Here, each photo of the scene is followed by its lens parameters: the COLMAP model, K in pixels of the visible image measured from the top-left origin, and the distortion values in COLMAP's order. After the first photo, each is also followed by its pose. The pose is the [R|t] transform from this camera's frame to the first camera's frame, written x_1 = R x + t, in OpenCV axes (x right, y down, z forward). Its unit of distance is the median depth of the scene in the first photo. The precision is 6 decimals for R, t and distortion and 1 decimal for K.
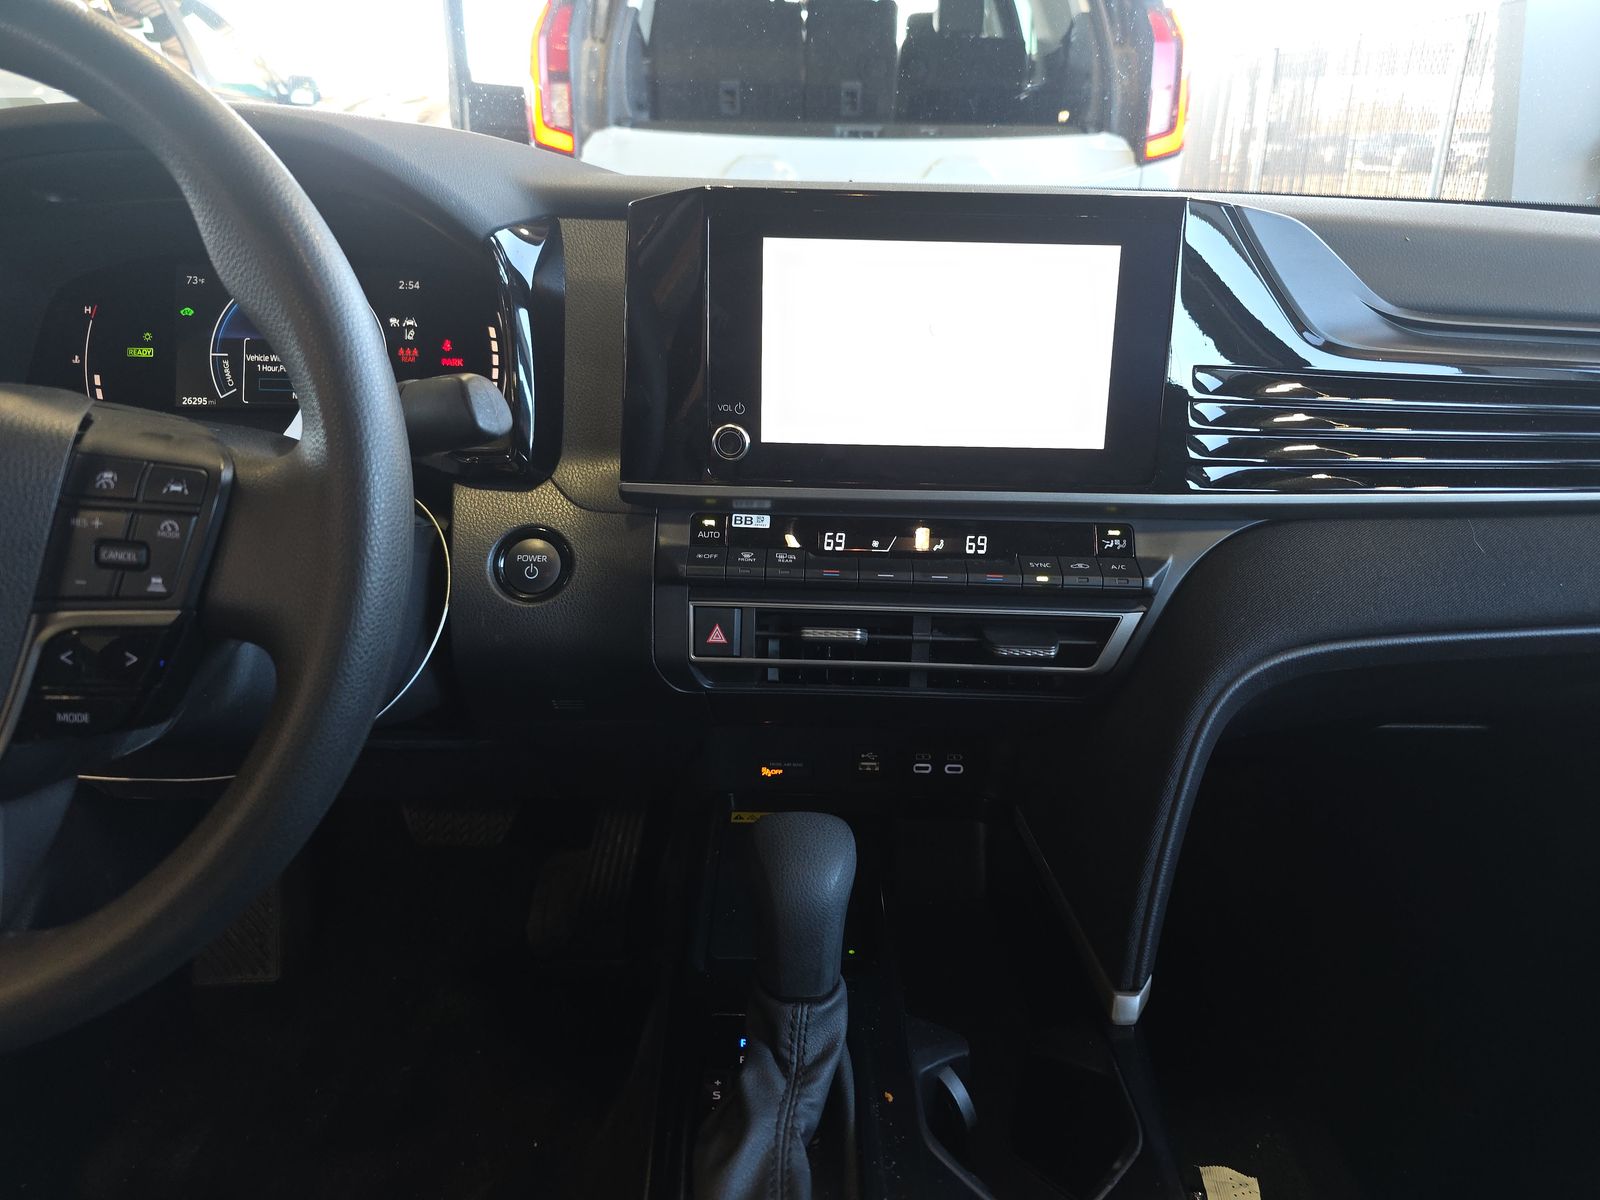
lens RADIAL K [[1054.9, 0, 809.7], [0, 1054.9, 585.7], [0, 0, 1]] dist [0.019824, -0.021333]
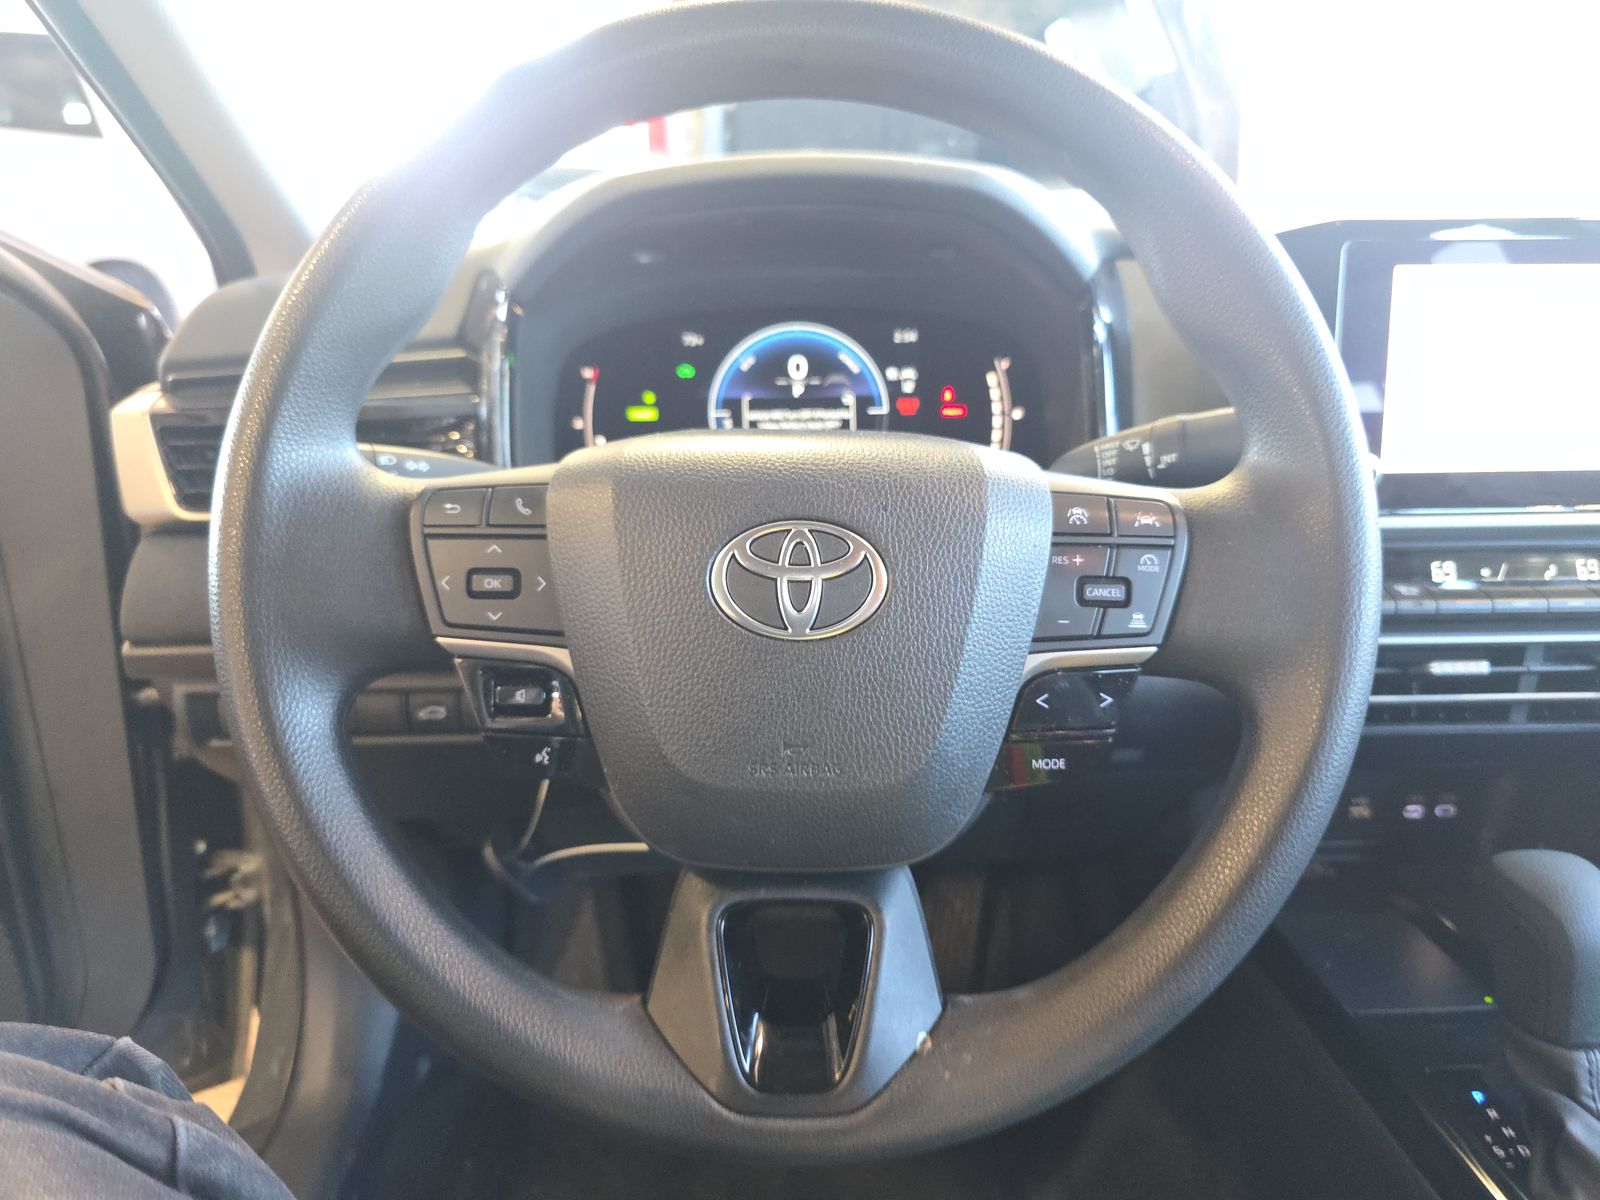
lens RADIAL K [[1054.9, 0, 796.5], [0, 1054.9, 607.4], [0, 0, 1]] dist [0.019824, -0.021333]
pose [[0.999291, -0.037604, -0.001963, -0.492489], [0.037485, 0.998371, -0.043024, 0.008499], [0.003578, 0.042920, 0.999072, 0.020290]]
